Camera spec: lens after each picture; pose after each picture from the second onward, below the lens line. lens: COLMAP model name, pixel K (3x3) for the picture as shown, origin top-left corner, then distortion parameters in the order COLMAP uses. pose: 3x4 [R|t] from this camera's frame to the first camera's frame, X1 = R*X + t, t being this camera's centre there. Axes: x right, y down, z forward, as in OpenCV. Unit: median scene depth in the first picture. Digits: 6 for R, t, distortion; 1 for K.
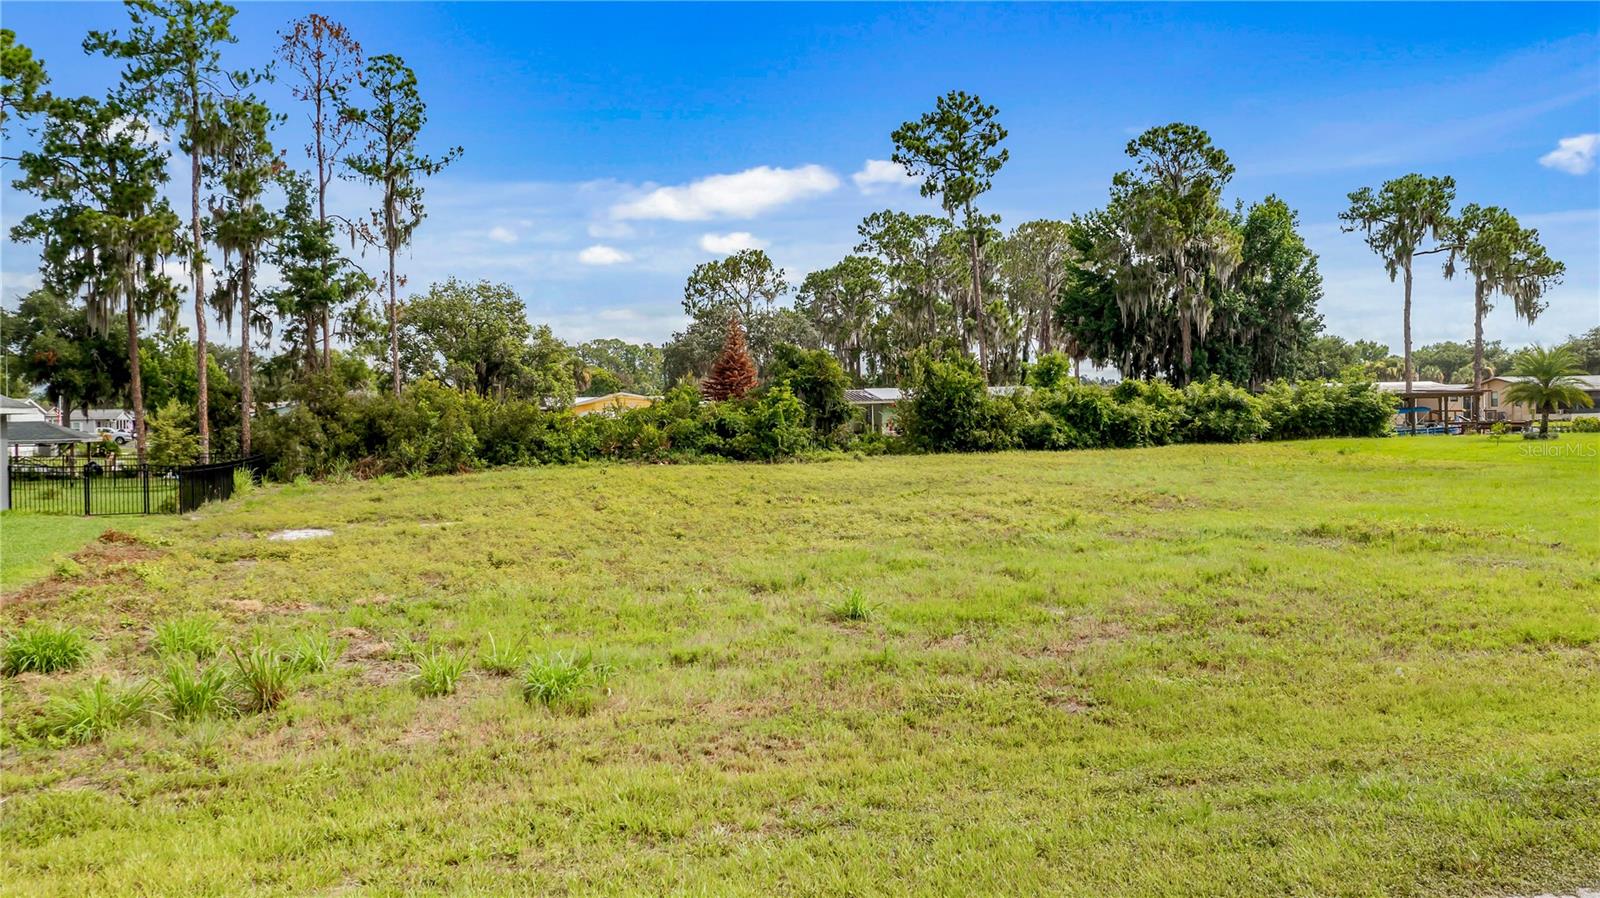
lens RADIAL K [[1344.1, 0, 800.0], [0, 1344.1, 413.7], [0, 0, 1]] dist [-0.013895, 0.005133]
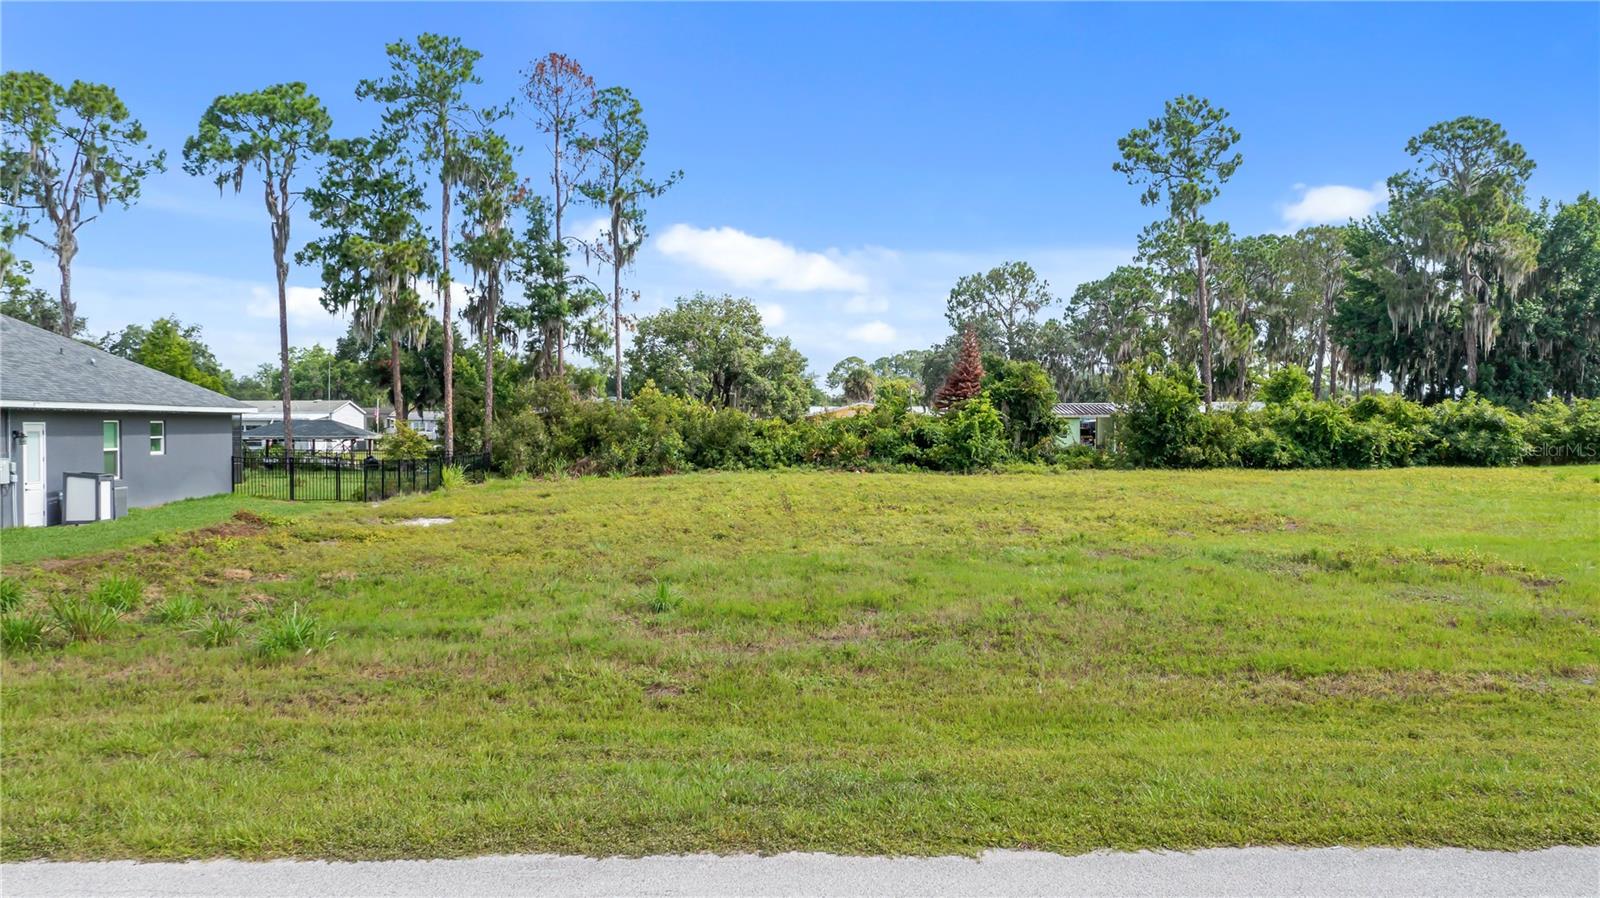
lens RADIAL K [[1339.0, 0, 800.0], [0, 1339.0, 449.0], [0, 0, 1]] dist [-0.011442, 0.001032]
pose [[0.963127, 0.023119, -0.268052, 0.119729], [-0.018143, 0.999614, 0.021027, -0.000948], [0.268434, -0.015388, 0.963175, -0.003991]]
